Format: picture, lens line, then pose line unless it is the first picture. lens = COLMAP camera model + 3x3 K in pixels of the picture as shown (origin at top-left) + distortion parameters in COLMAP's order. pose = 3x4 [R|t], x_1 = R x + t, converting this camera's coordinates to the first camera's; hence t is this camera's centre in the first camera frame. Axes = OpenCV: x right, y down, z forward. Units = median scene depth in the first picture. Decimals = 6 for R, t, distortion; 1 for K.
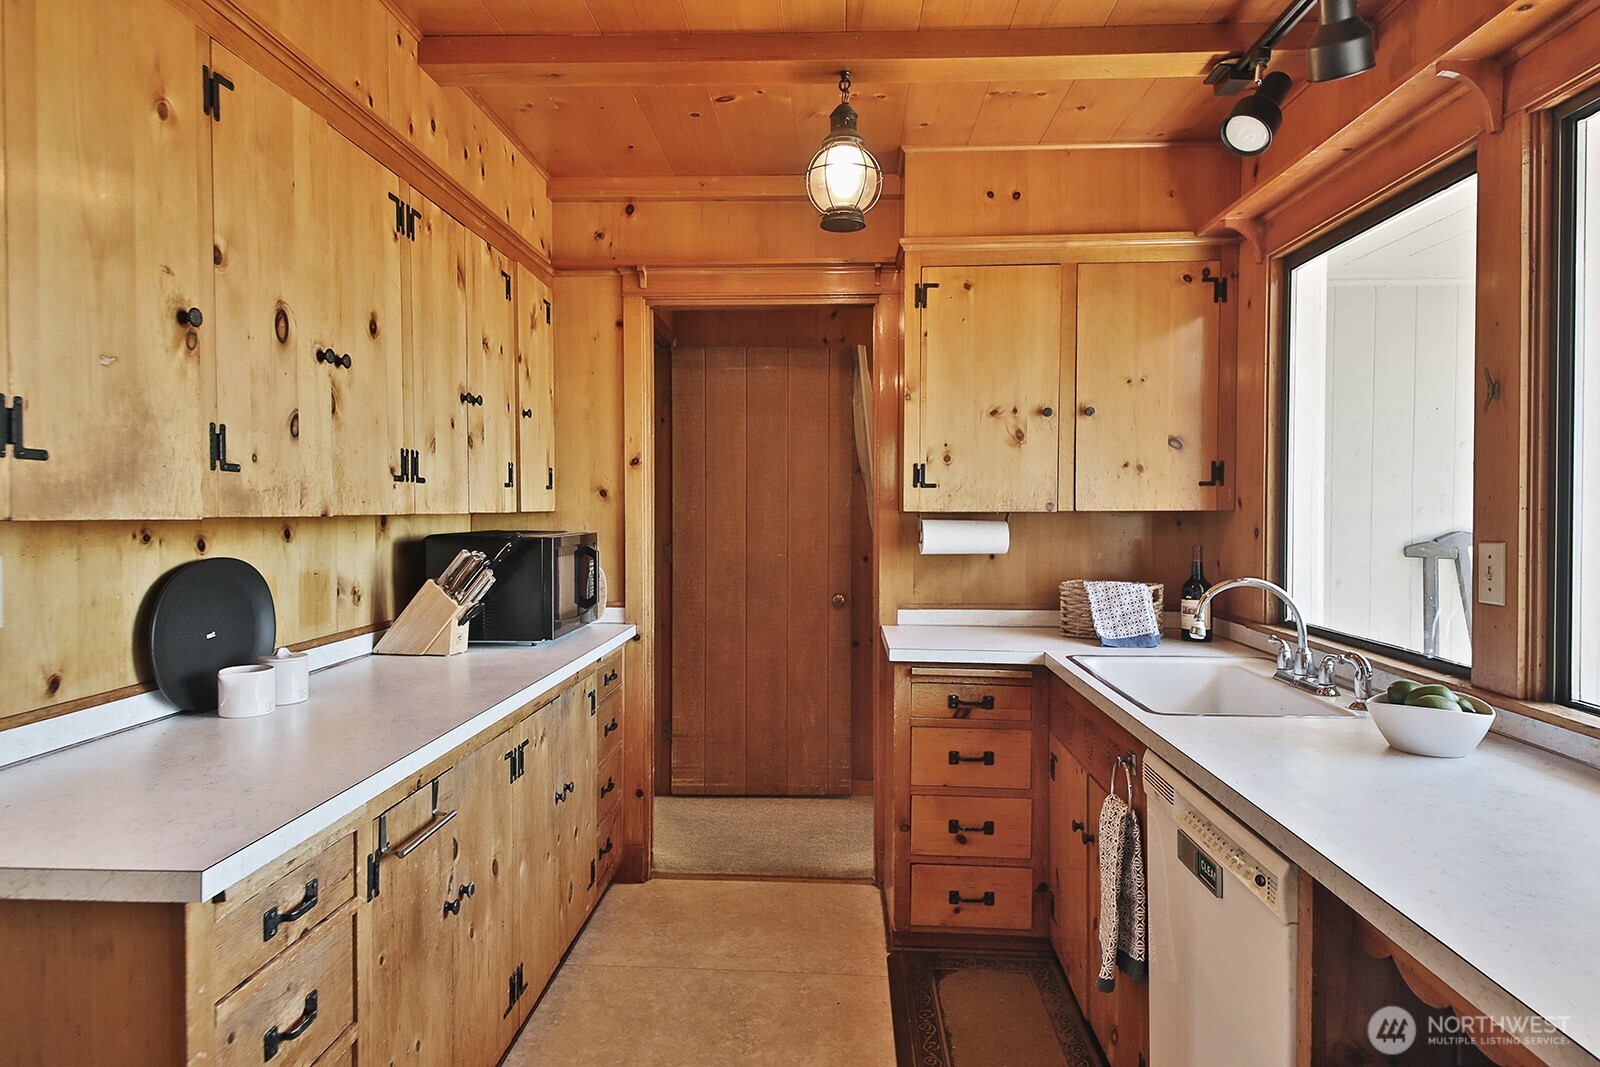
lens RADIAL K [[1022.8, 0, 797.2], [0, 1022.8, 510.0], [0, 0, 1]] dist [0.089248, -0.000512]
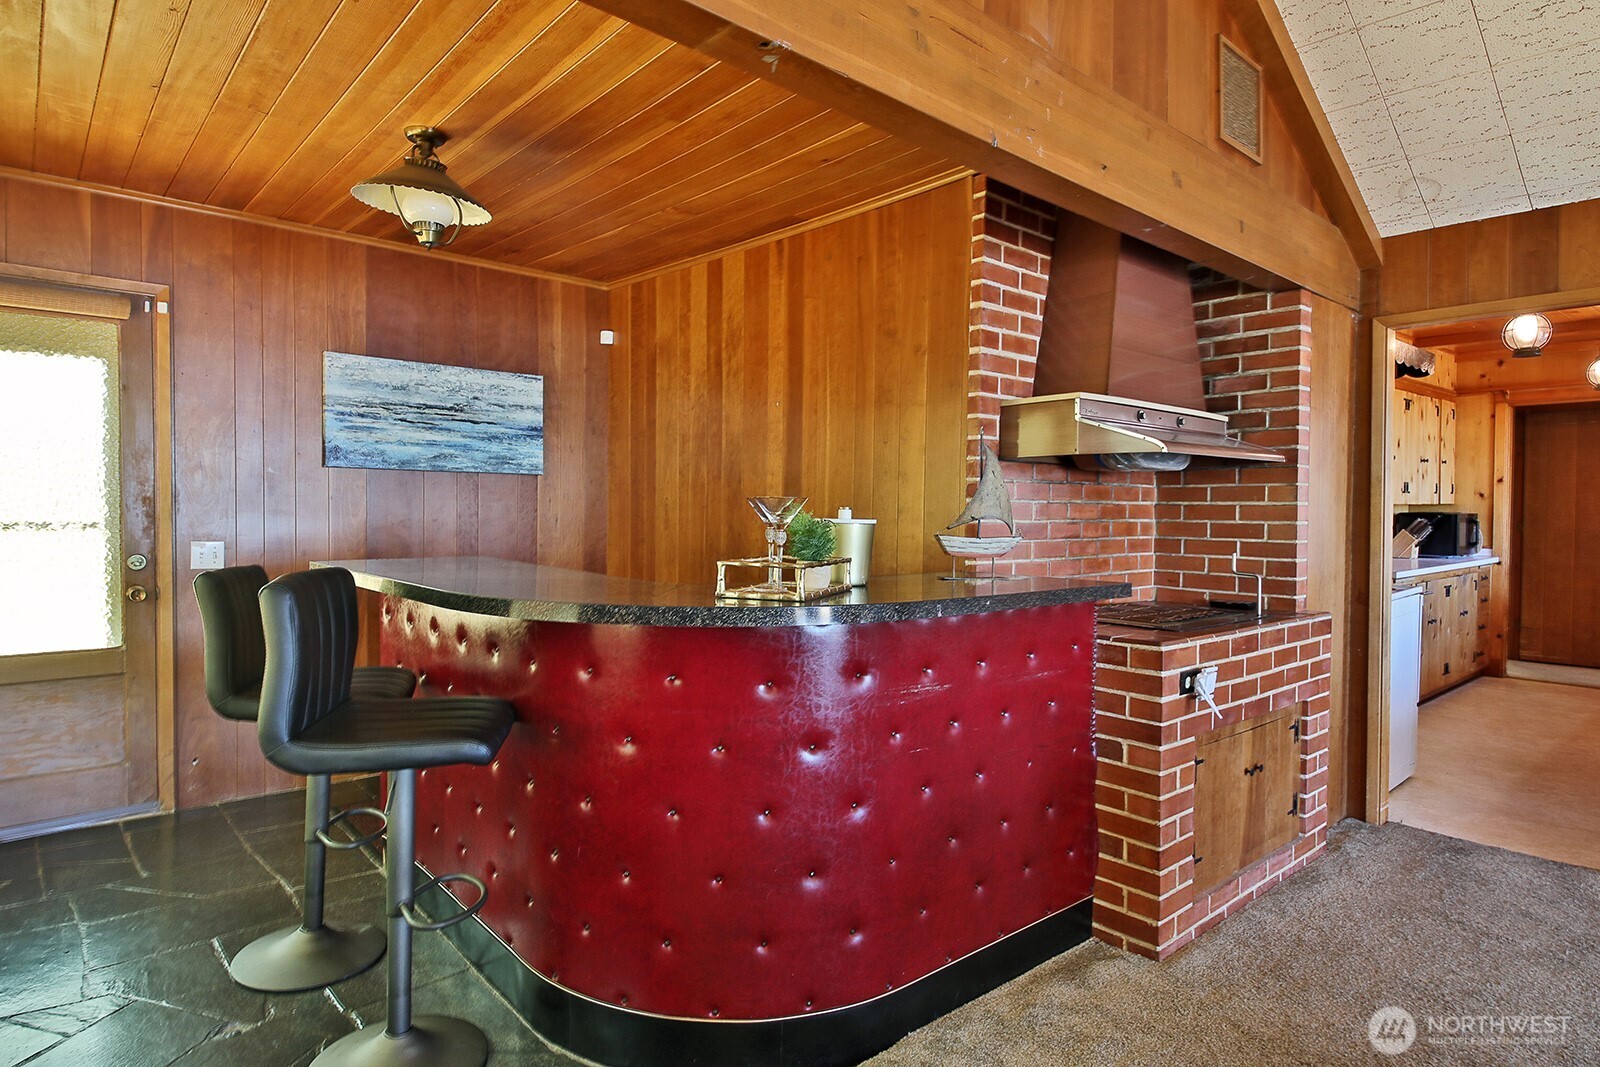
lens RADIAL K [[907.6, 0, 800.0], [0, 907.6, 533.5], [0, 0, 1]] dist [0.001232, 0.000348]
pose [[0.692415, 0.022950, -0.721134, 0.213673], [-0.001658, 0.999542, 0.030219, 0.009156], [0.721497, -0.019728, 0.692136, -1.464715]]
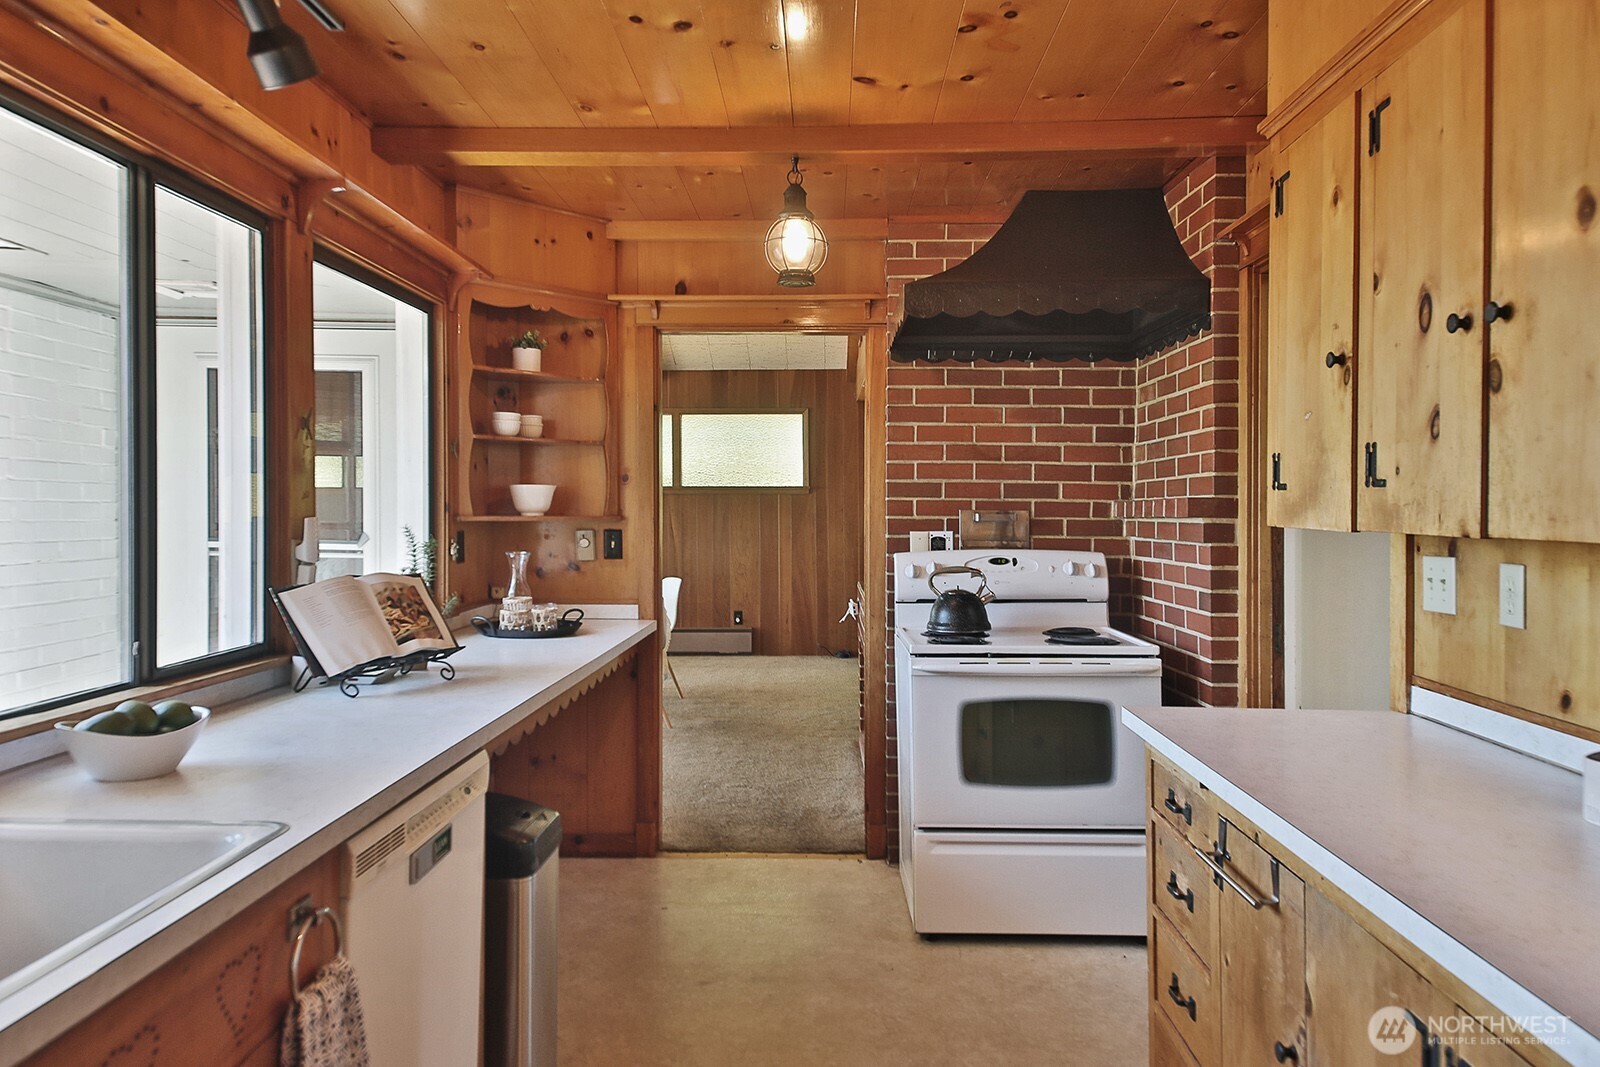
lens RADIAL K [[1047.8, 0, 800.4], [0, 1047.8, 509.0], [0, 0, 1]] dist [-0.002505, -0.001808]
pose [[-0.999376, -0.007223, -0.034563, 0.026815], [-0.007443, 0.999953, 0.006237, -0.009077], [0.034516, 0.006490, -0.999383, 1.018373]]
